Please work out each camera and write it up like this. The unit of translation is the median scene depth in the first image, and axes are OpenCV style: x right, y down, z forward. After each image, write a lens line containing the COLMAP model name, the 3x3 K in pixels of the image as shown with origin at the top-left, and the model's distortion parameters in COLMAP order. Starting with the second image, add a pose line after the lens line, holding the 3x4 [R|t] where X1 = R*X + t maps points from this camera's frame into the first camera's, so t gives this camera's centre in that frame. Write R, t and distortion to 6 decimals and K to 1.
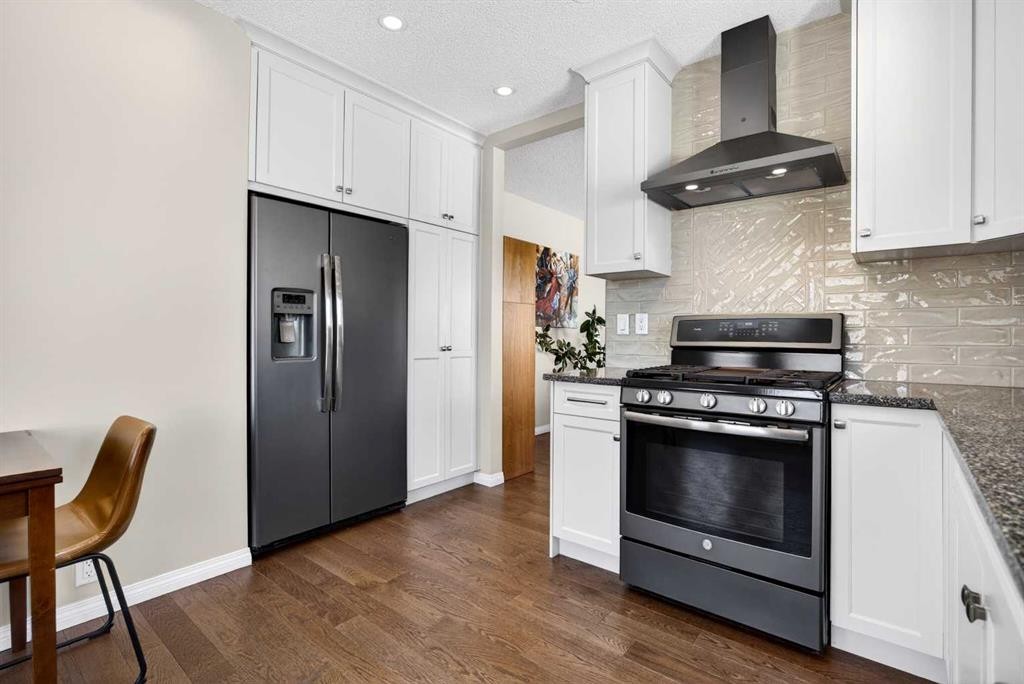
lens RADIAL K [[475.2, 0, 518.7], [0, 475.2, 335.4], [0, 0, 1]] dist [-0.017579, 0.005192]
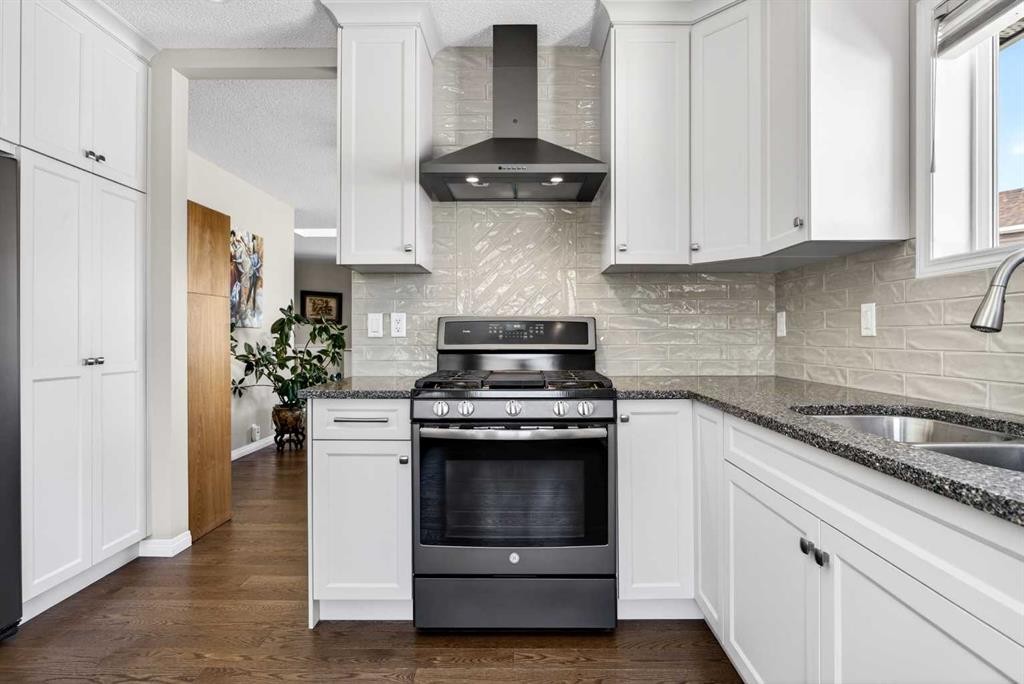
lens RADIAL K [[507.4, 0, 519.4], [0, 507.4, 337.0], [0, 0, 1]] dist [-0.009808, 0.003152]
pose [[0.782696, -0.009449, 0.622333, -0.172751], [0.006080, 0.999953, 0.007536, -0.009187], [-0.622375, -0.002114, 0.782716, 0.147362]]
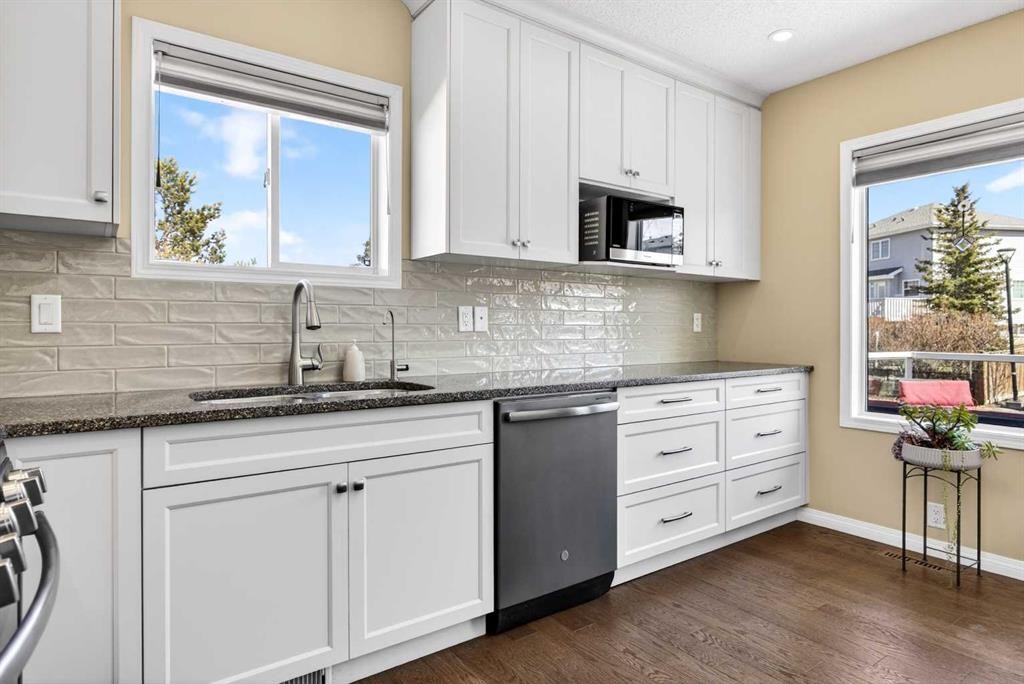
lens RADIAL K [[592.9, 0, 513.8], [0, 592.9, 334.4], [0, 0, 1]] dist [-0.004995, -0.001110]
pose [[-0.962767, -0.004692, 0.270292, -0.076054], [-0.002857, 0.999970, 0.007180, -0.006606], [-0.270317, 0.006140, -0.962752, 1.016084]]
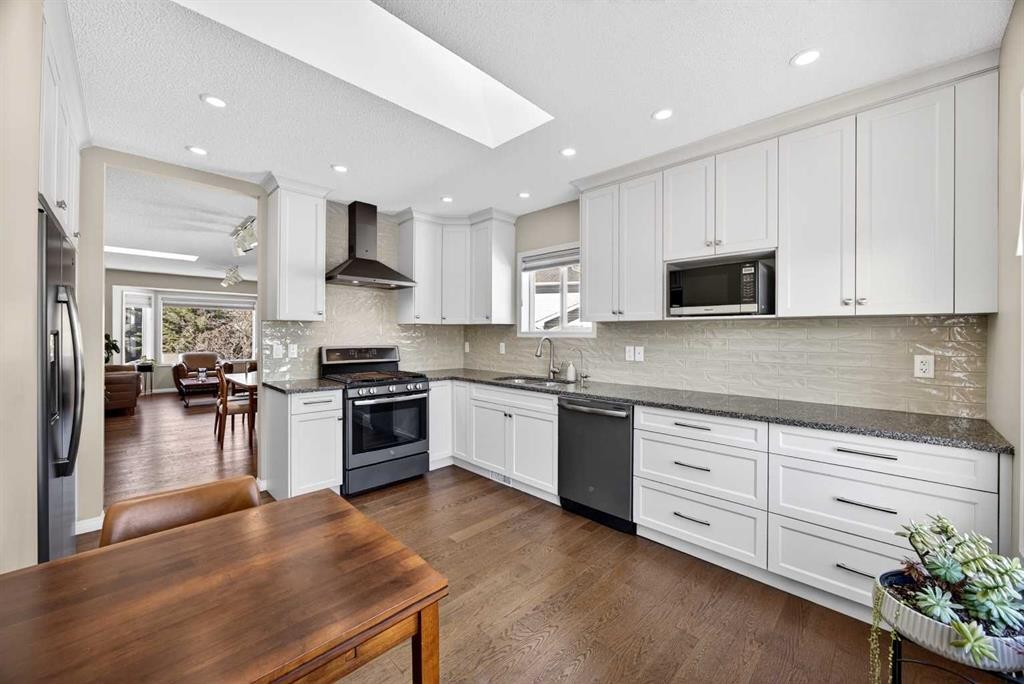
lens RADIAL K [[391.0, 0, 515.0], [0, 391.0, 336.3], [0, 0, 1]] dist [-0.014911, 0.003764]
pose [[0.114714, -0.007022, 0.993374, -1.055672], [-0.002962, 0.999968, 0.007410, -0.096731], [-0.993394, -0.003793, 0.114689, 0.158685]]
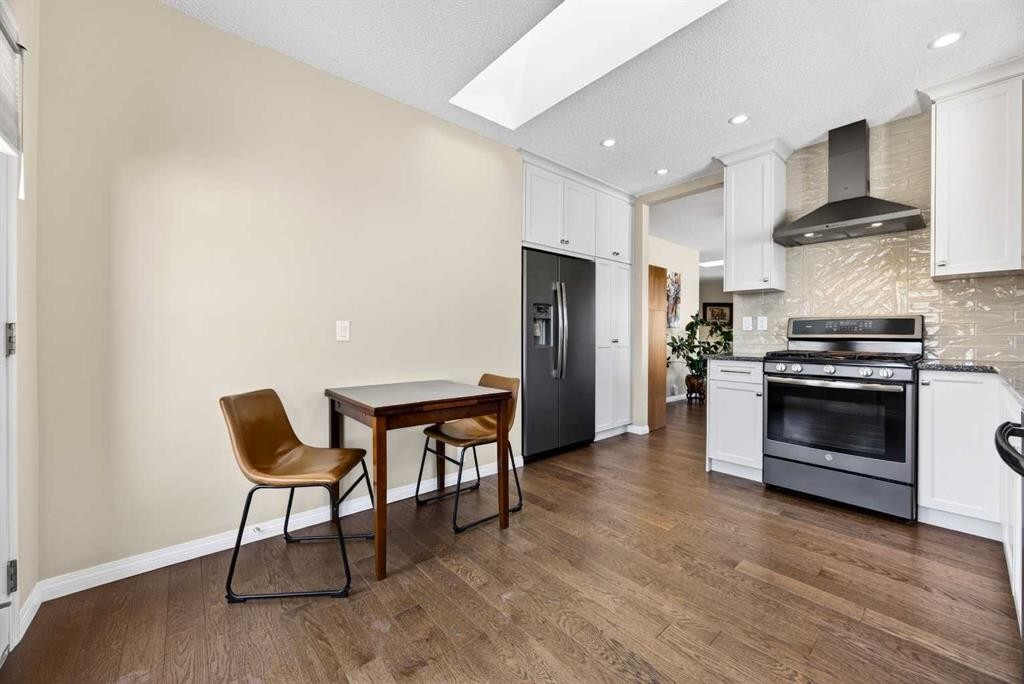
lens RADIAL K [[391.0, 0, 521.3], [0, 391.0, 336.2], [0, 0, 1]] dist [-0.014911, 0.003764]
pose [[0.985383, -0.001492, -0.170345, -0.320156], [0.001618, 0.999999, 0.000600, 0.015687], [0.170344, -0.000867, 0.985384, -0.380848]]
